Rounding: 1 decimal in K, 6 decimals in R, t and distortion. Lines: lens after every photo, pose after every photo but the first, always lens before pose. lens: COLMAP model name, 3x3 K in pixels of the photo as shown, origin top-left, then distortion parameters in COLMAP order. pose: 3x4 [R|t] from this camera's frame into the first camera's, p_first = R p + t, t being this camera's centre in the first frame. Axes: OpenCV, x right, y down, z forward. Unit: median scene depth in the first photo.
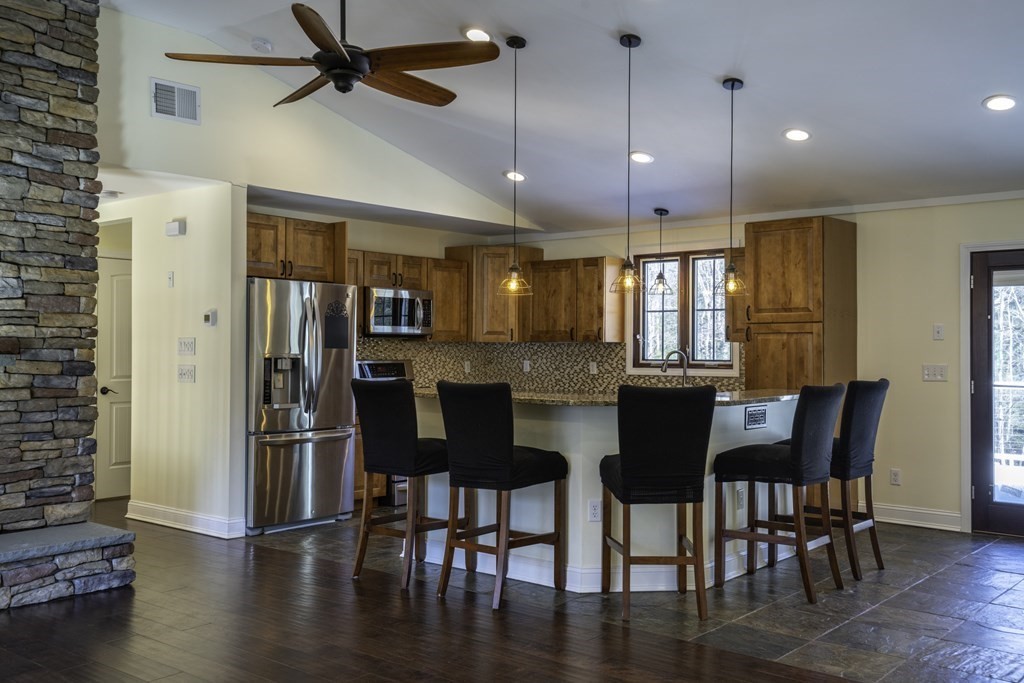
lens RADIAL K [[966.1, 0, 467.8], [0, 966.1, 339.2], [0, 0, 1]] dist [0.109409, 0.000000]
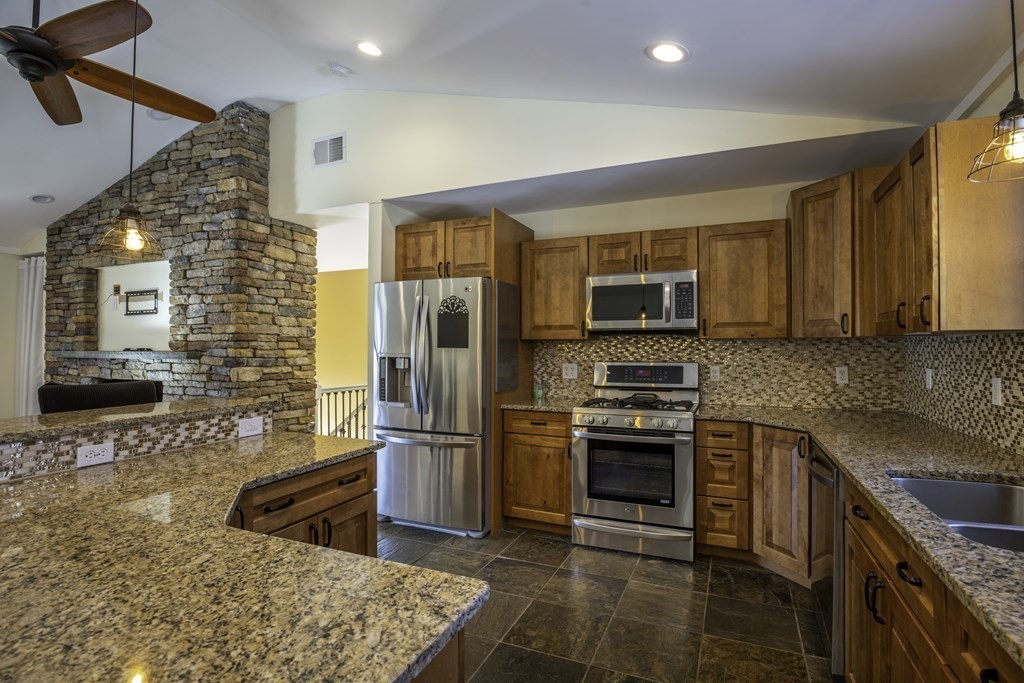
lens RADIAL K [[493.8, 0, 514.6], [0, 493.8, 341.1], [0, 0, 1]] dist [-0.012949, -0.000790]
pose [[0.328613, -0.017407, -0.944304, 0.325105], [0.009214, 0.999842, -0.015225, 0.010726], [0.944420, -0.003698, 0.328721, 0.893691]]
